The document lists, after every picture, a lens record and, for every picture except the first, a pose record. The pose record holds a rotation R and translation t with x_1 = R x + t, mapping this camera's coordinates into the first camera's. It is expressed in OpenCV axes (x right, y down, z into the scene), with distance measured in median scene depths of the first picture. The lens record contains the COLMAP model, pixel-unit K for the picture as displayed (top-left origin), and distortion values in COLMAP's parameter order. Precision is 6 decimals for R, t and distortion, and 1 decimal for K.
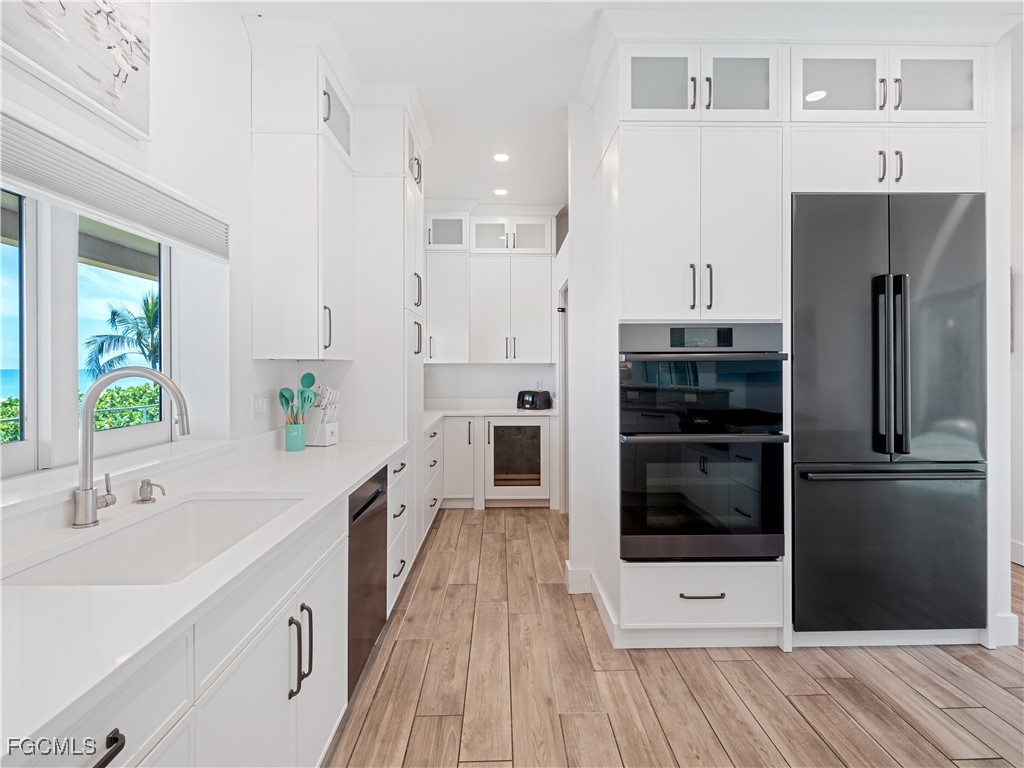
lens RADIAL K [[501.1, 0, 511.0], [0, 501.1, 371.3], [0, 0, 1]] dist [-0.001093, -0.000878]
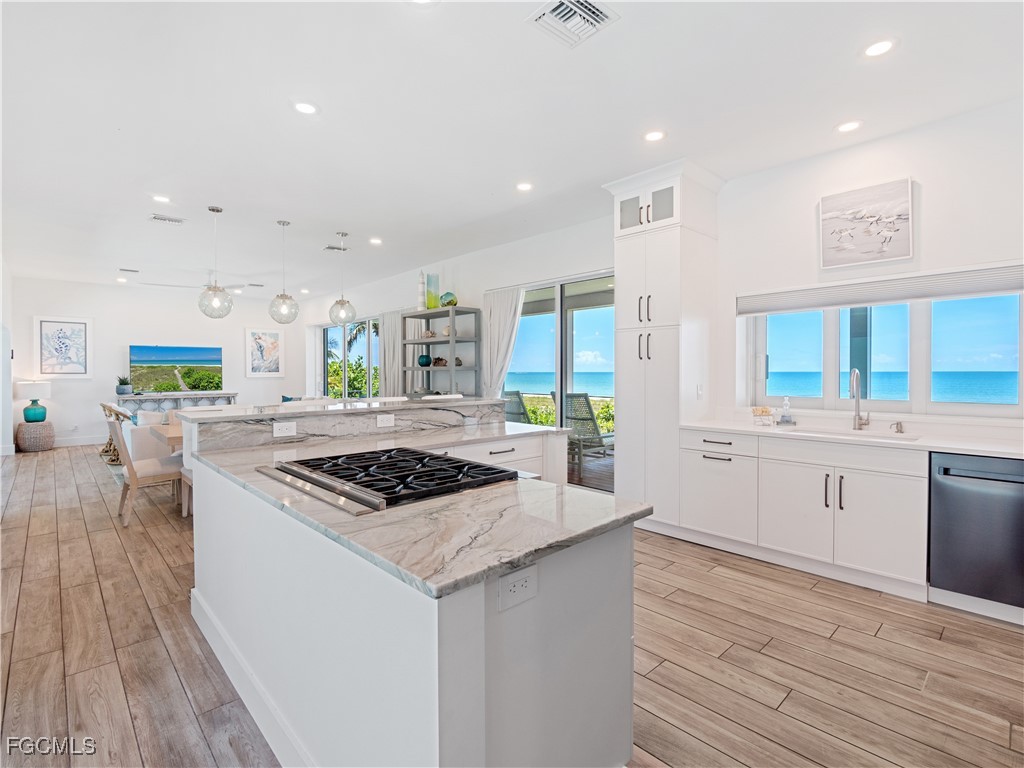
lens RADIAL K [[504.7, 0, 512.0], [0, 504.7, 384.0], [0, 0, 1]] dist [-0.008352, -0.000691]
pose [[-0.741990, 0.022544, -0.670032, 1.278733], [0.004957, 0.999592, 0.028143, -0.008097], [0.670393, 0.017560, -0.741799, 0.988008]]
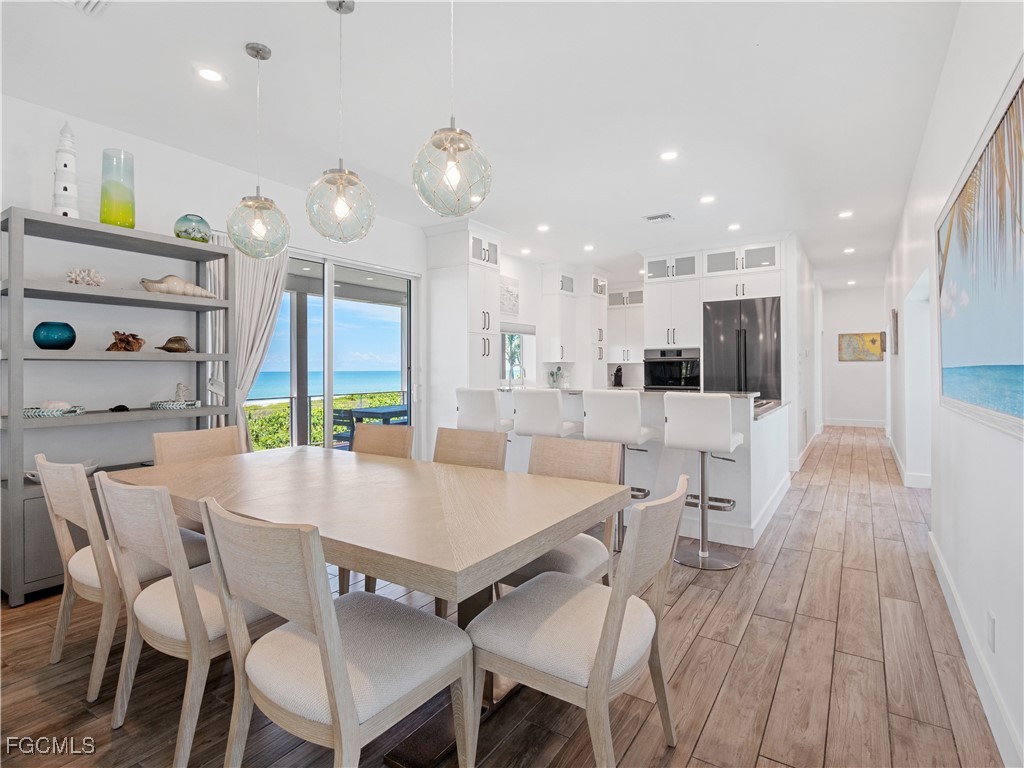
lens RADIAL K [[521.2, 0, 528.1], [0, 521.2, 381.7], [0, 0, 1]] dist [0.002865, -0.000068]
pose [[0.838997, 0.011214, -0.544020, 1.337929], [0.002808, 0.999685, 0.024937, 0.018821], [0.544129, -0.022450, 0.838701, -2.034668]]
